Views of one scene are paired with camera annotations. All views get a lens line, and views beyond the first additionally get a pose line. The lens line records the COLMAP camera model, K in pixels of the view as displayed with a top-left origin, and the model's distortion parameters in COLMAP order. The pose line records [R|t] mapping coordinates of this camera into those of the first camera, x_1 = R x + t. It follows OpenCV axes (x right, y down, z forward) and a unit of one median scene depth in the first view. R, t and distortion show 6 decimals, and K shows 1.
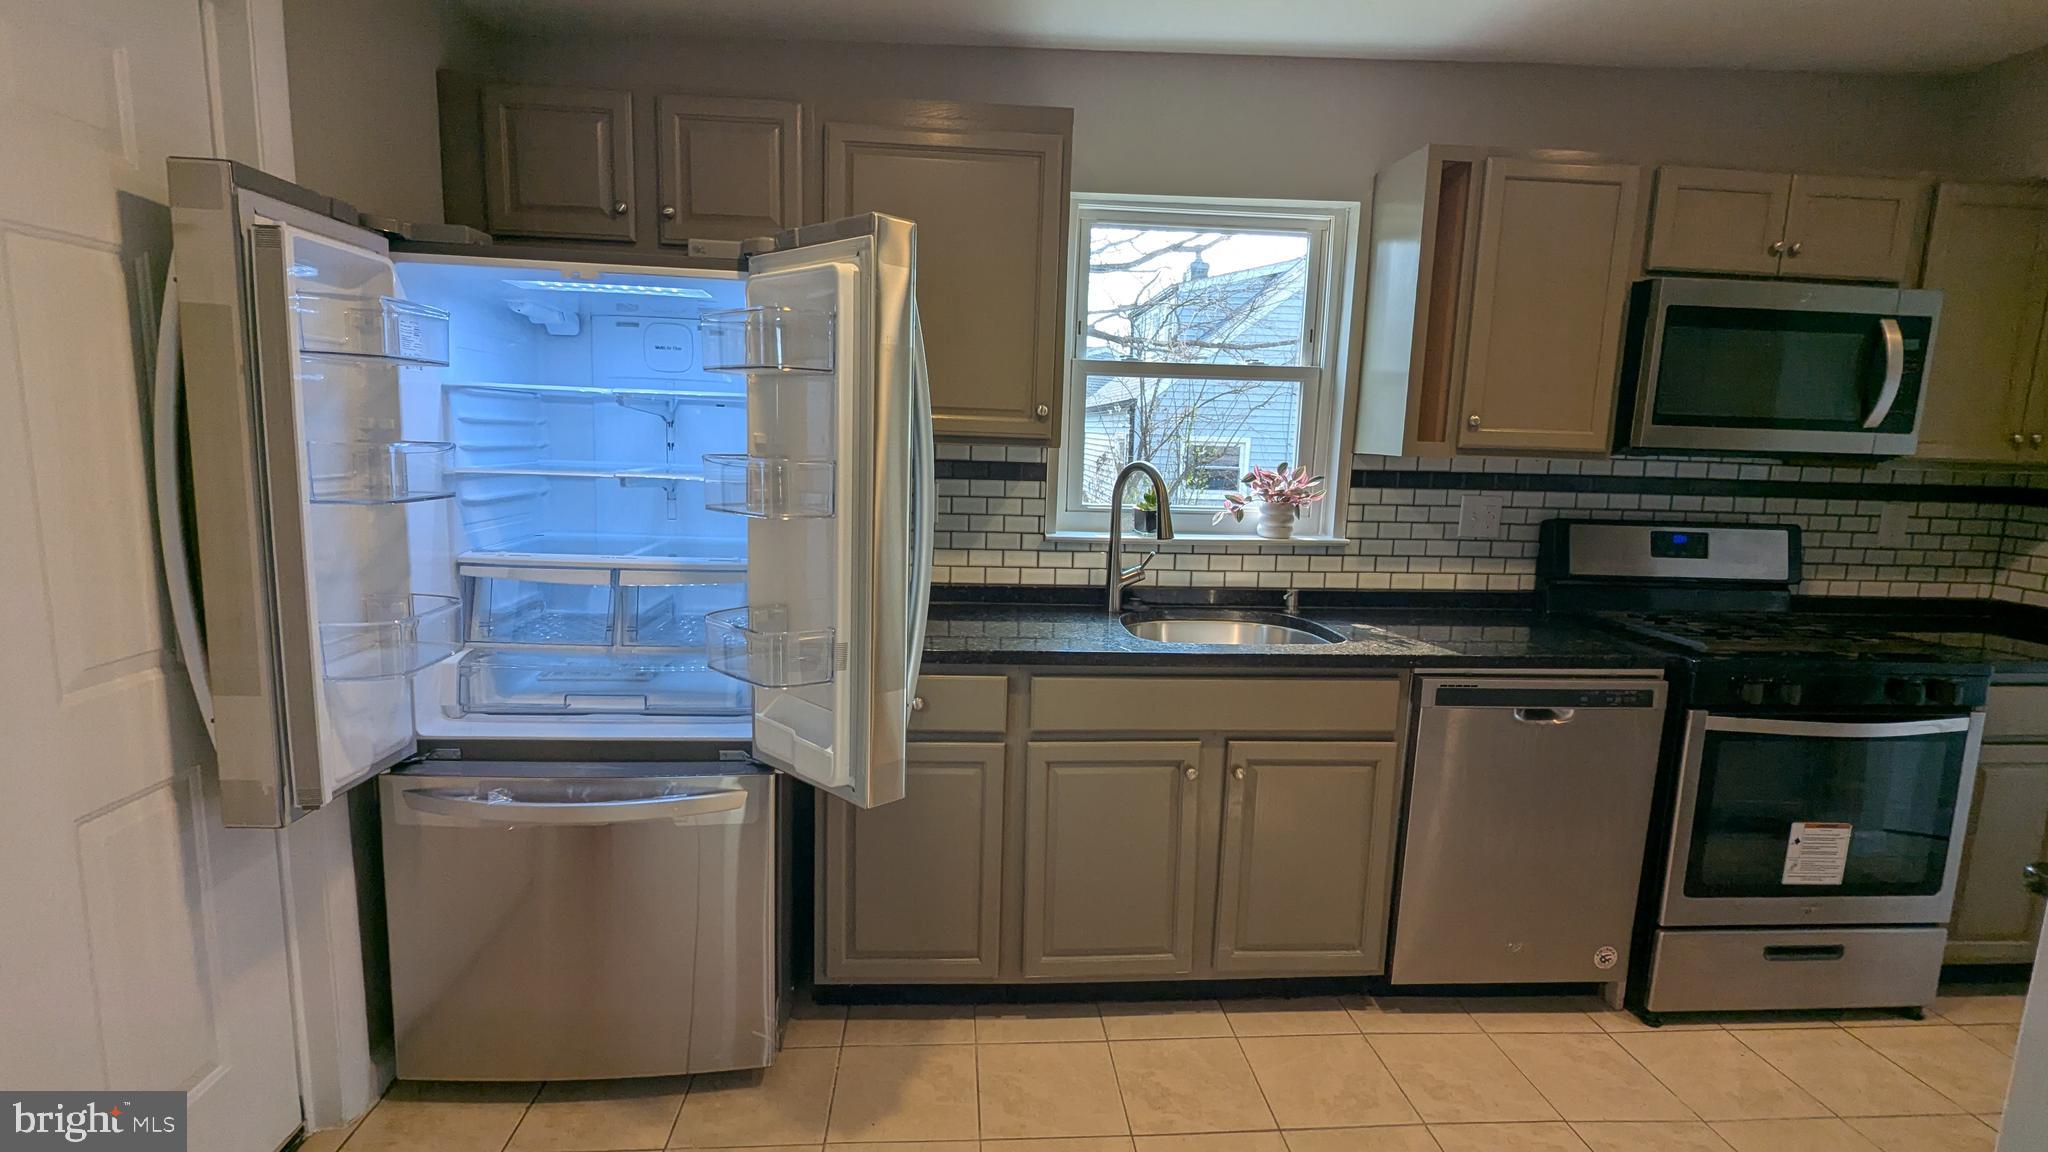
lens RADIAL K [[971.4, 0, 1024.0], [0, 971.4, 576.0], [0, 0, 1]] dist [-0.000211, -0.000207]
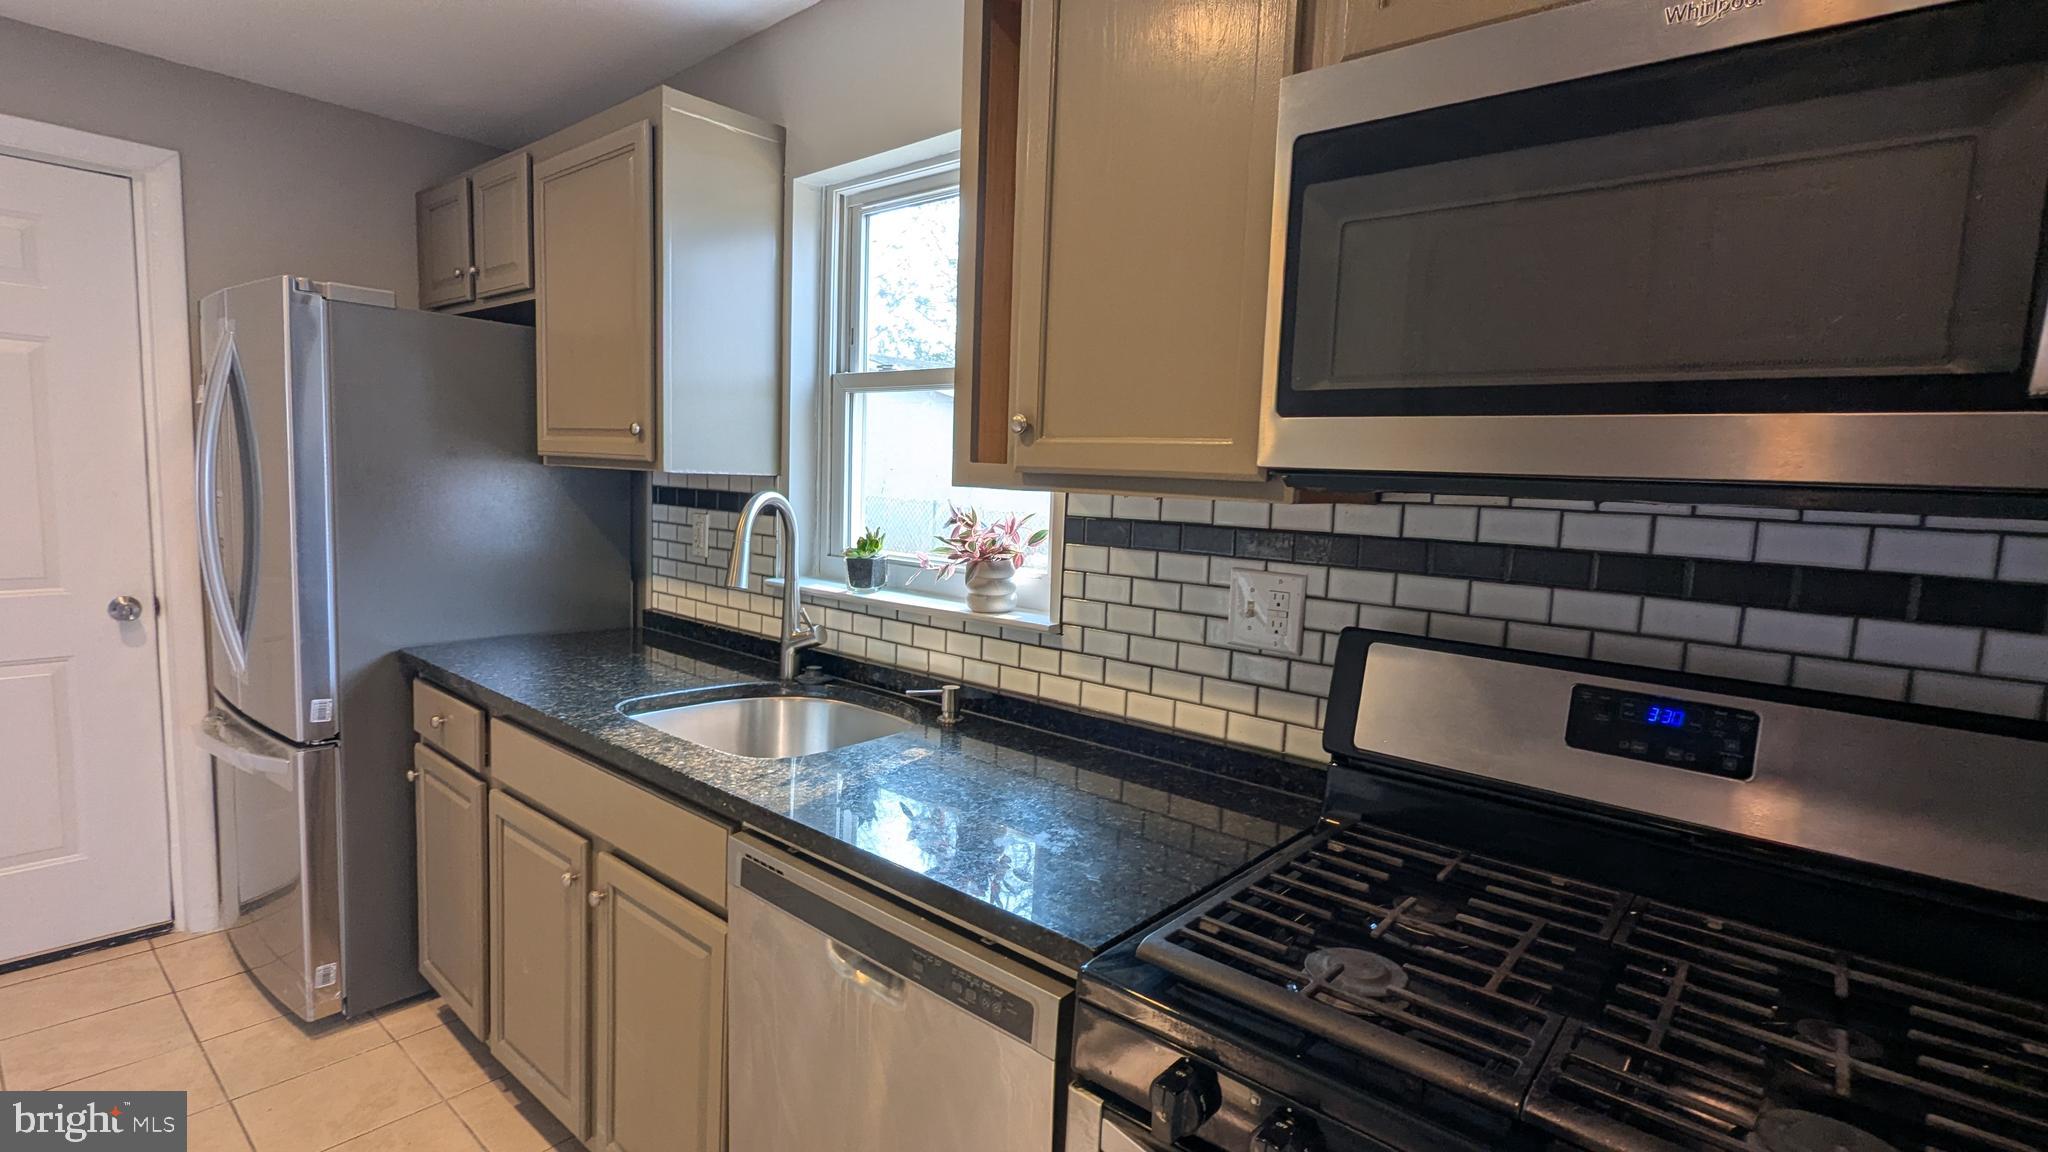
lens RADIAL K [[971.4, 0, 1024.0], [0, 971.4, 576.0], [0, 0, 1]] dist [-0.000211, -0.000207]
pose [[0.706435, 0.072691, -0.704035, 0.872134], [-0.130745, 0.990996, -0.028872, -0.054926], [0.695597, 0.112445, 0.709578, 0.610142]]
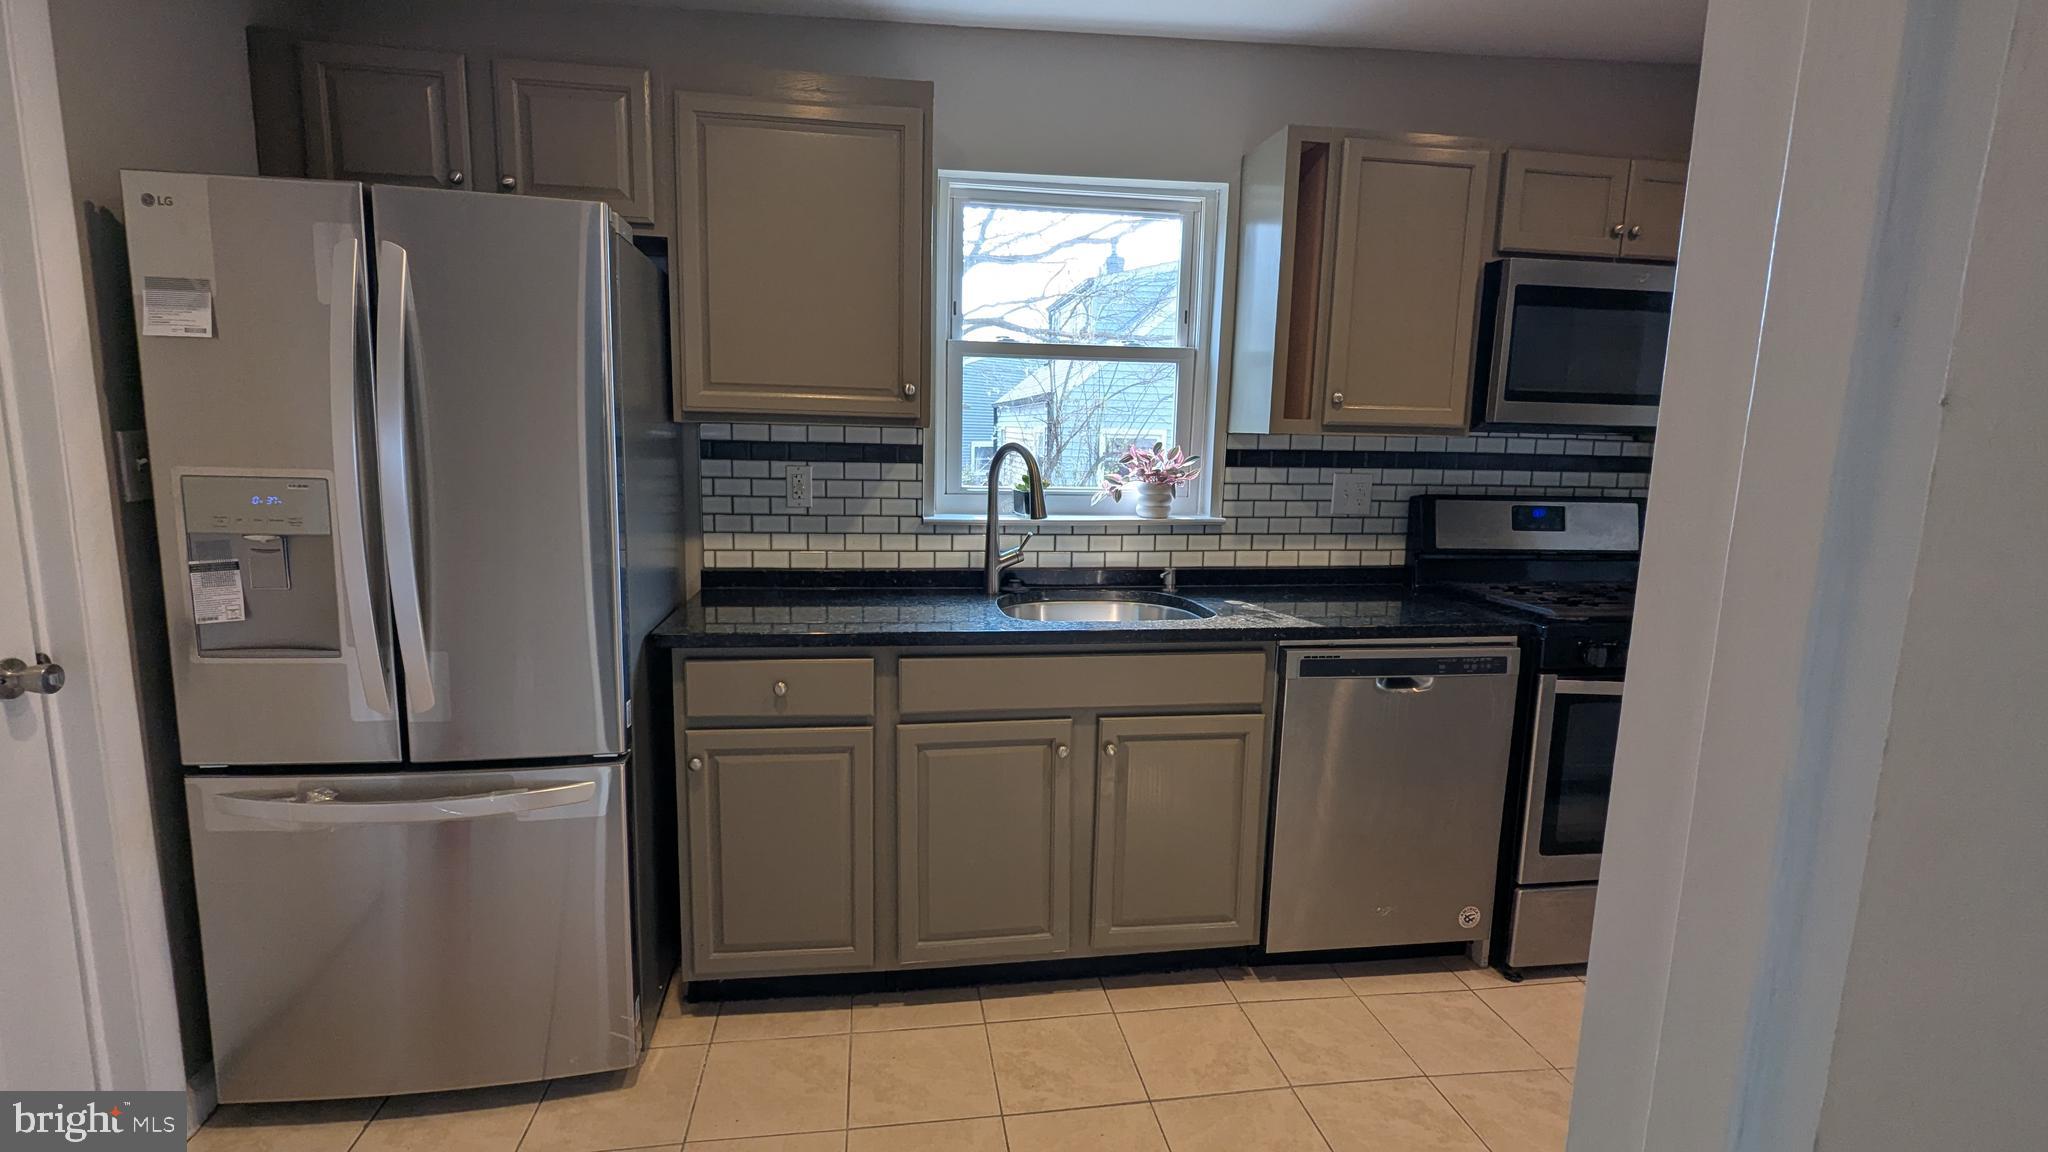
lens RADIAL K [[971.4, 0, 1024.0], [0, 971.4, 576.0], [0, 0, 1]] dist [-0.000211, -0.000207]
pose [[0.996940, -0.019382, 0.075733, 0.054401], [0.019016, 0.999804, 0.005548, 0.015032], [-0.075825, -0.004091, 0.997113, 0.007622]]
